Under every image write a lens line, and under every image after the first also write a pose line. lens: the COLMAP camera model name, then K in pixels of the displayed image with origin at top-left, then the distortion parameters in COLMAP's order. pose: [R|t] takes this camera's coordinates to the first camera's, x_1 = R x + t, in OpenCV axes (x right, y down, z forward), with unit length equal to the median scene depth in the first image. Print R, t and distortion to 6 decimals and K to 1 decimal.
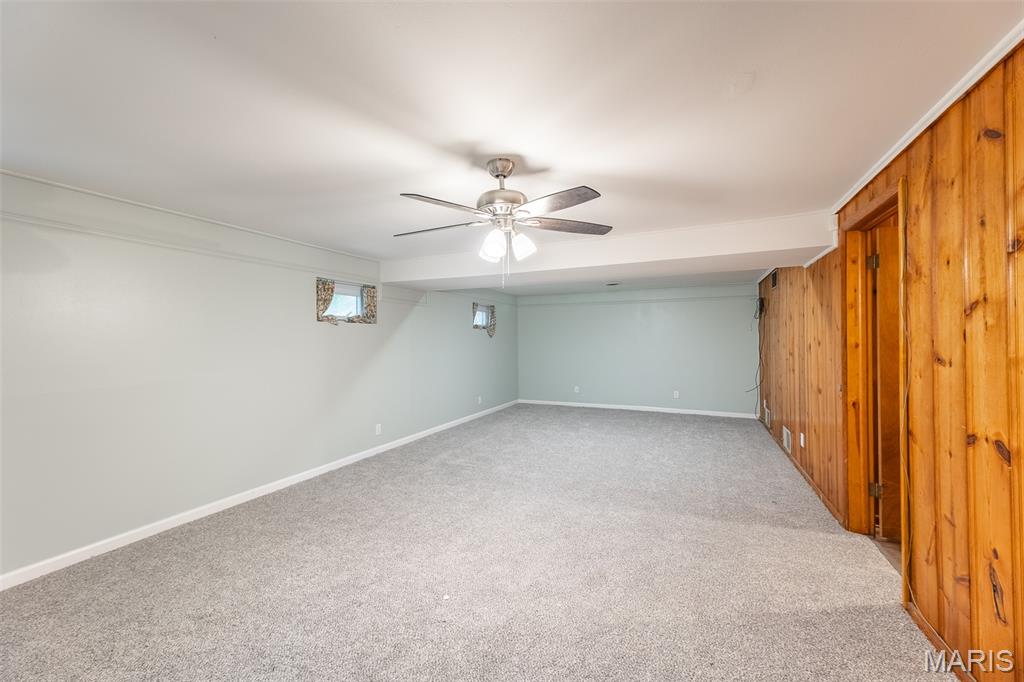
lens RADIAL K [[406.7, 0, 510.2], [0, 406.7, 339.5], [0, 0, 1]] dist [0.009013, -0.000497]
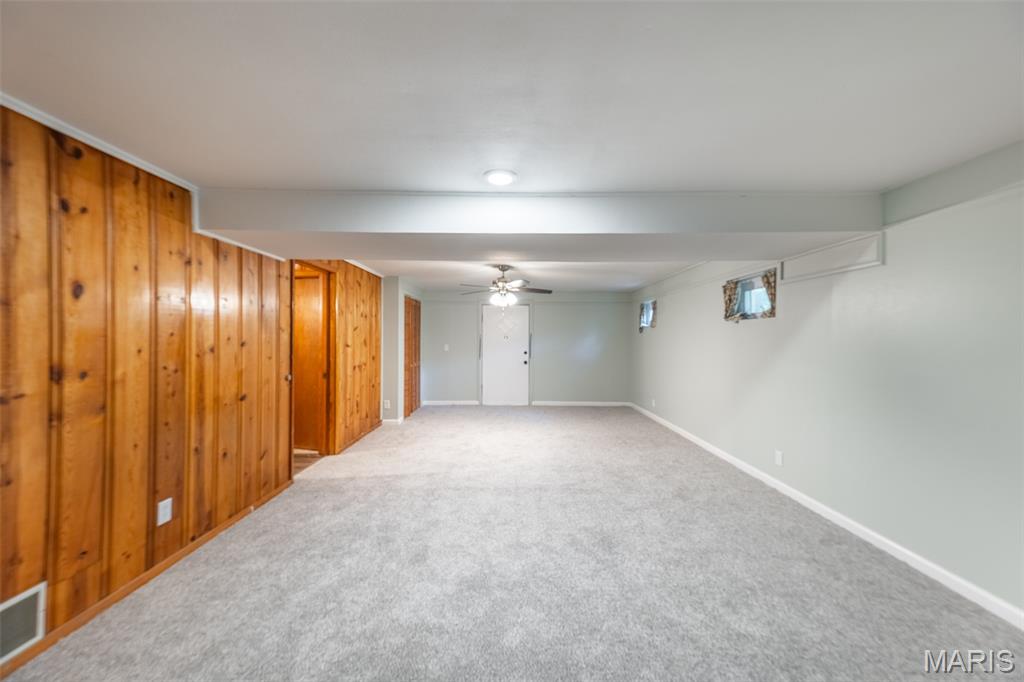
lens RADIAL K [[406.7, 0, 511.8], [0, 406.7, 338.3], [0, 0, 1]] dist [0.009013, -0.000497]
pose [[-0.909604, 0.003269, -0.415463, 1.219200], [0.003468, 0.999994, 0.000276, 0.000664], [0.415462, -0.001189, -0.909610, 4.194460]]
